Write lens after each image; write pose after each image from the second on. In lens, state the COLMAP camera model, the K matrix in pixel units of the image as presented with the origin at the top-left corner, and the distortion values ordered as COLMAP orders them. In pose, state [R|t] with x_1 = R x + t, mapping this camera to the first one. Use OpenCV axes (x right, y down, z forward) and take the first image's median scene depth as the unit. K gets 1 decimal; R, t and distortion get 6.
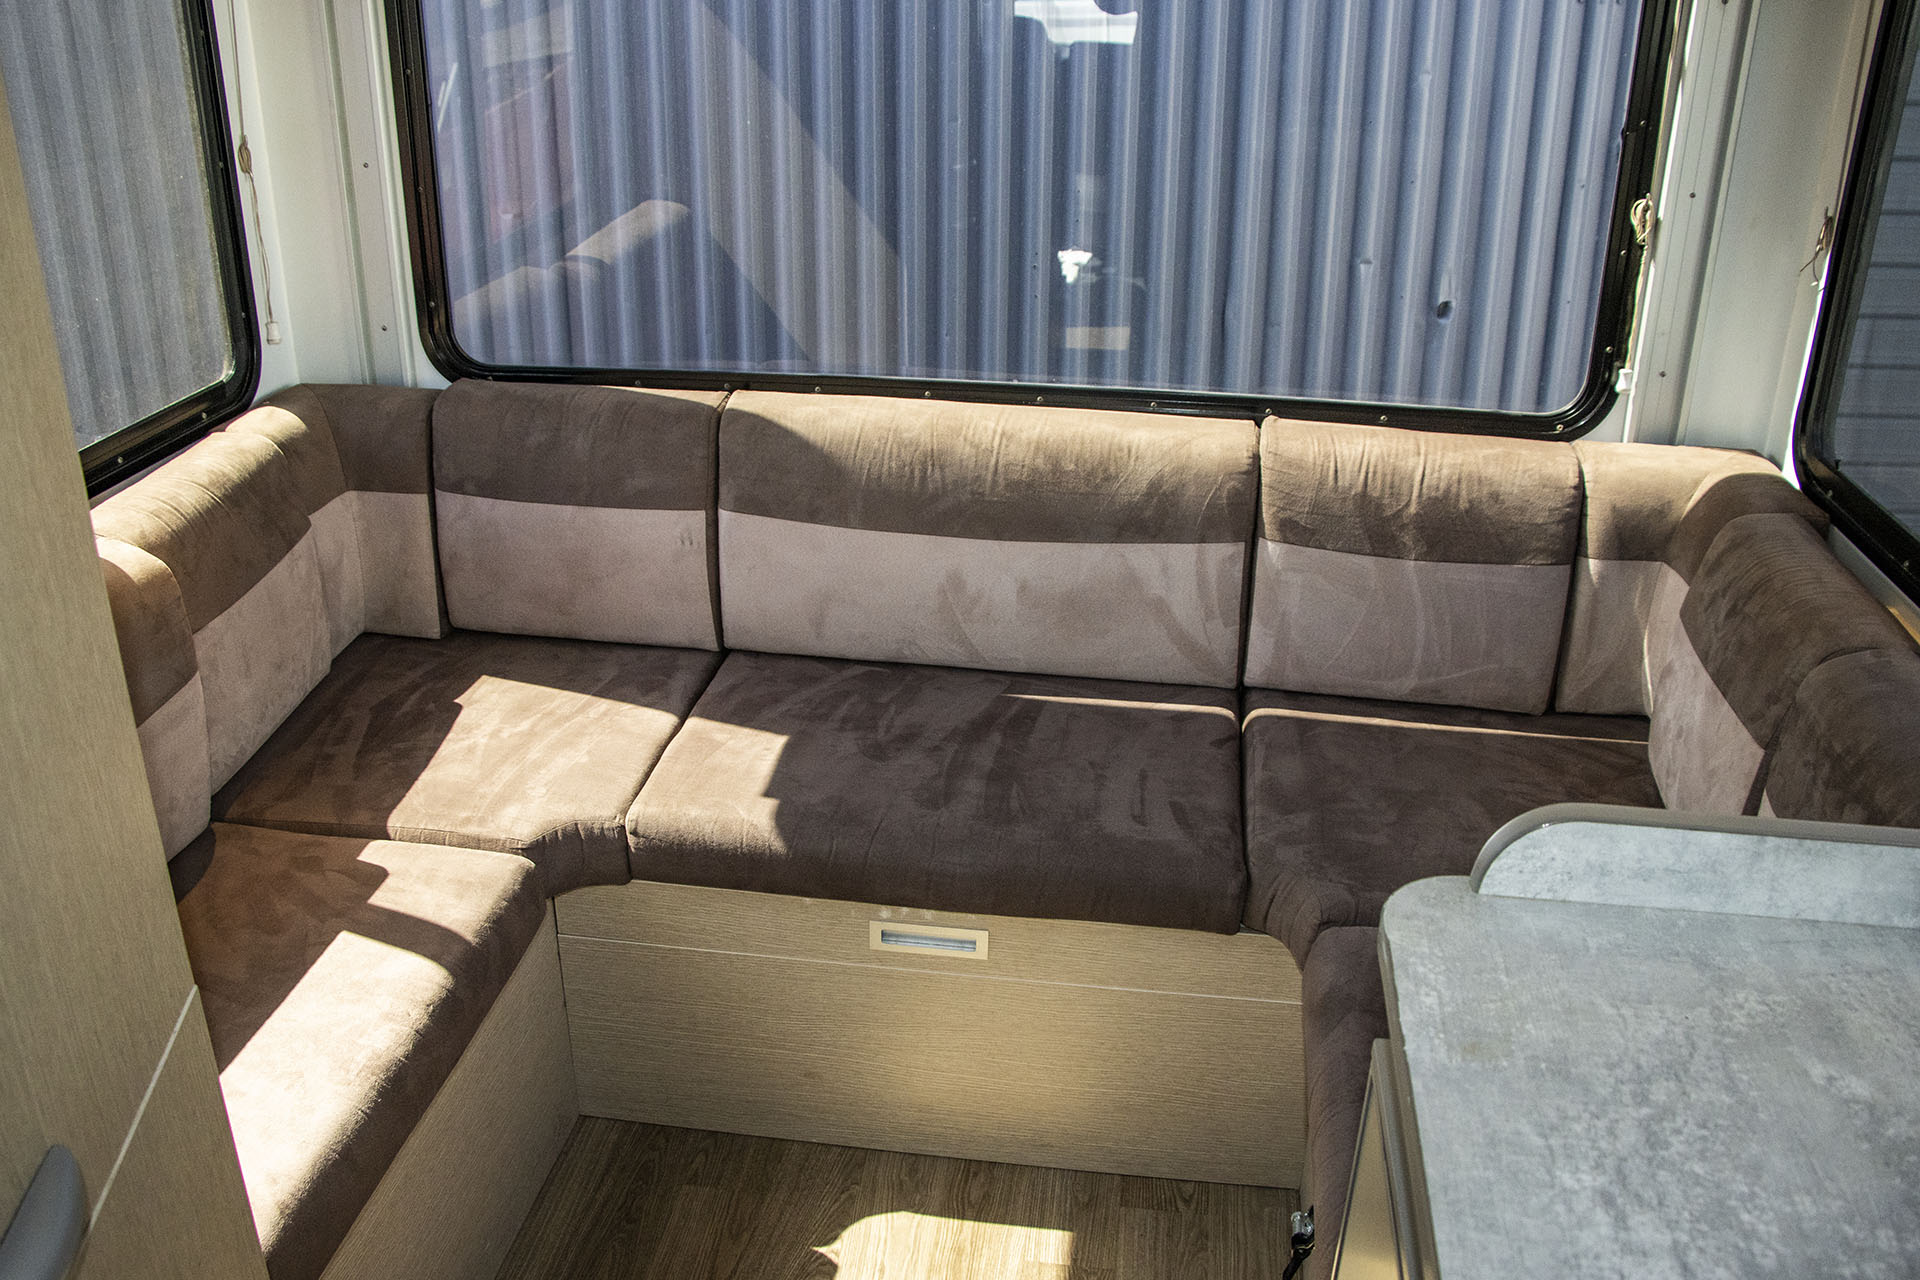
lens RADIAL K [[1722.1, 0, 933.2], [0, 1722.1, 690.6], [0, 0, 1]] dist [-0.144647, 0.081152]
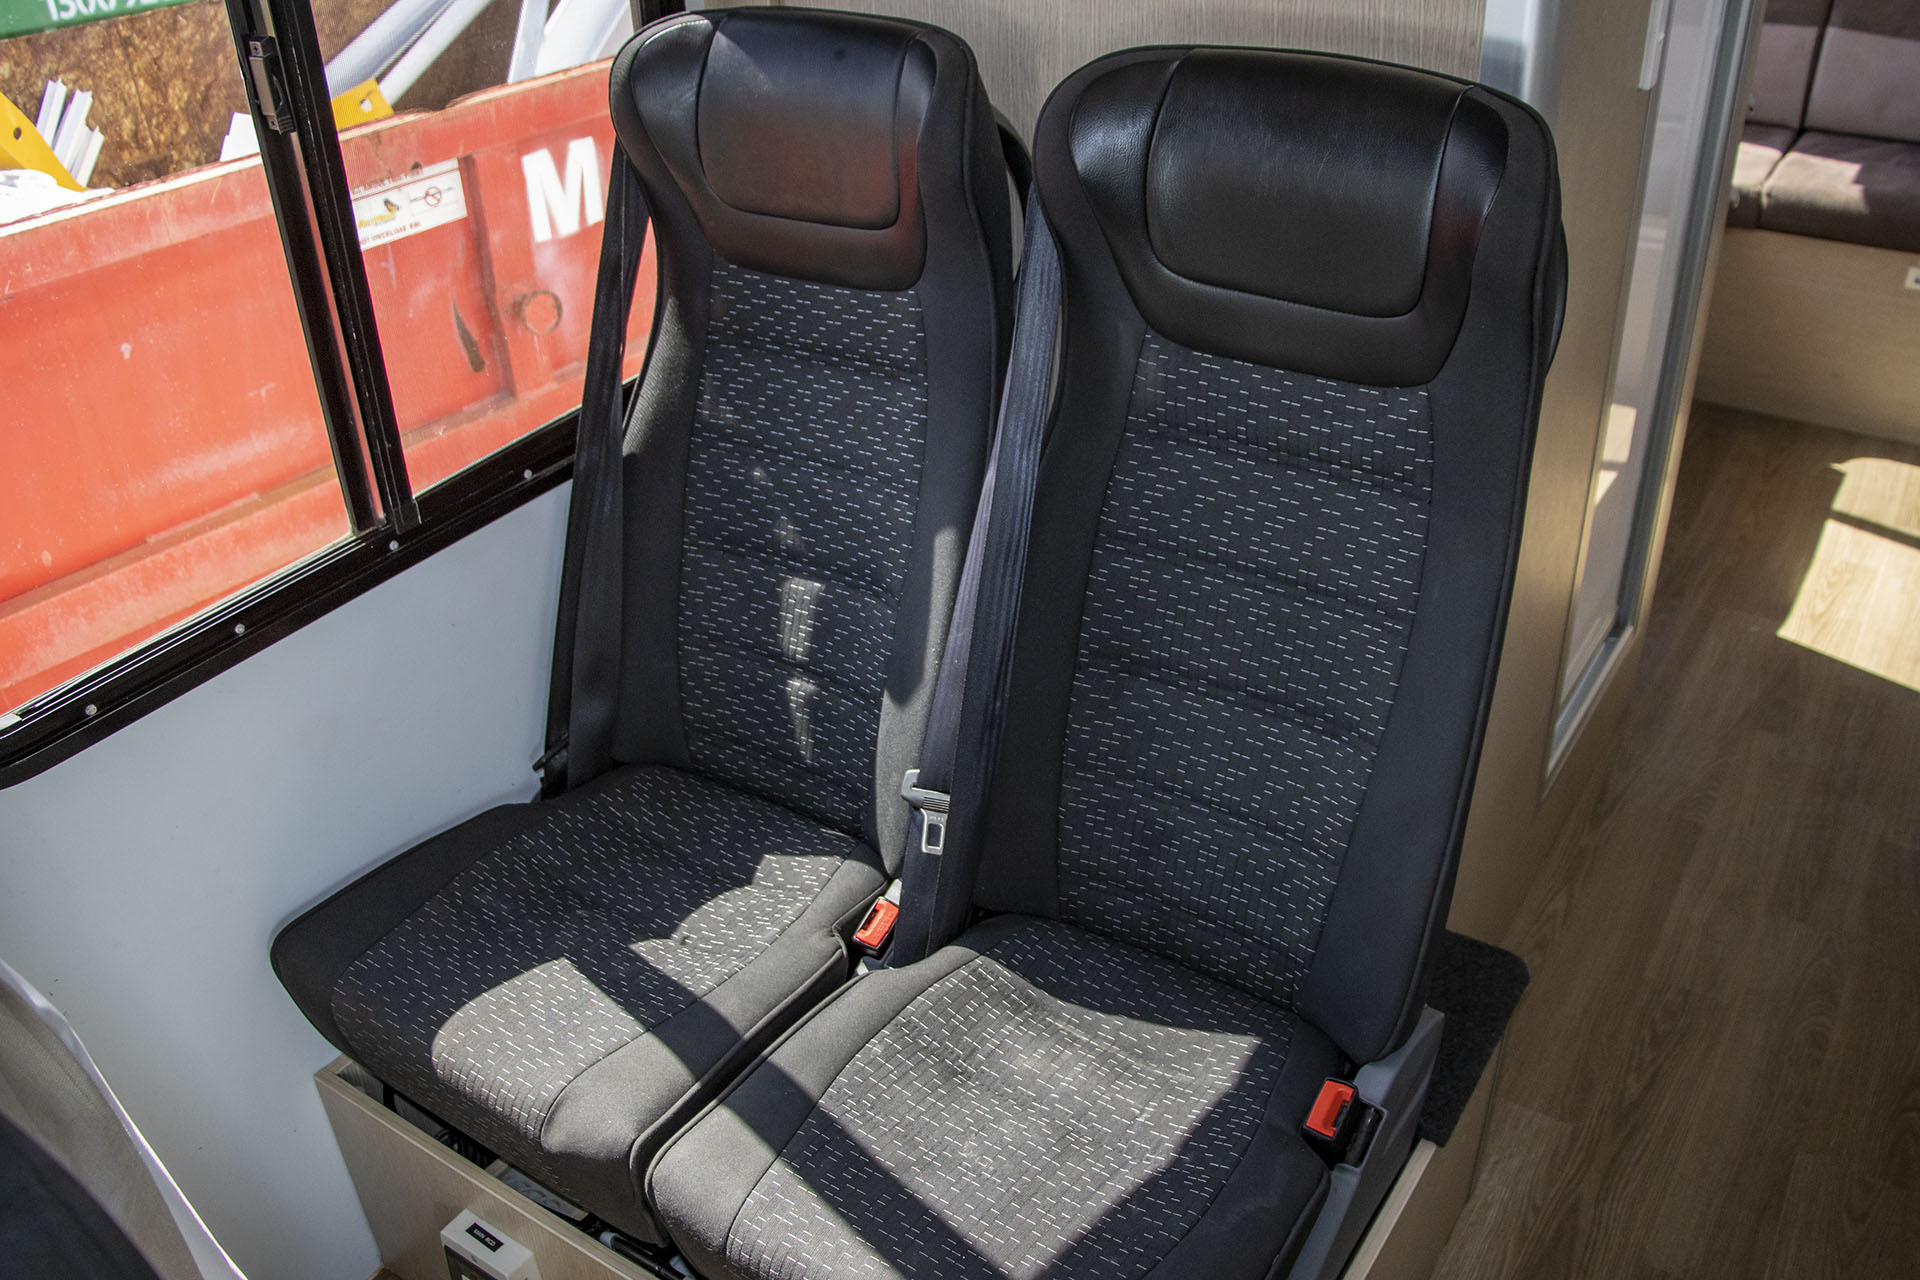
lens RADIAL K [[1650.7, 0, 924.3], [0, 1650.7, 647.7], [0, 0, 1]] dist [-0.131316, 0.084218]
pose [[0.898771, 0.194916, -0.392707, -0.190014], [-0.146037, 0.977682, 0.151033, 0.346968], [0.413381, -0.078394, 0.907177, -0.675411]]
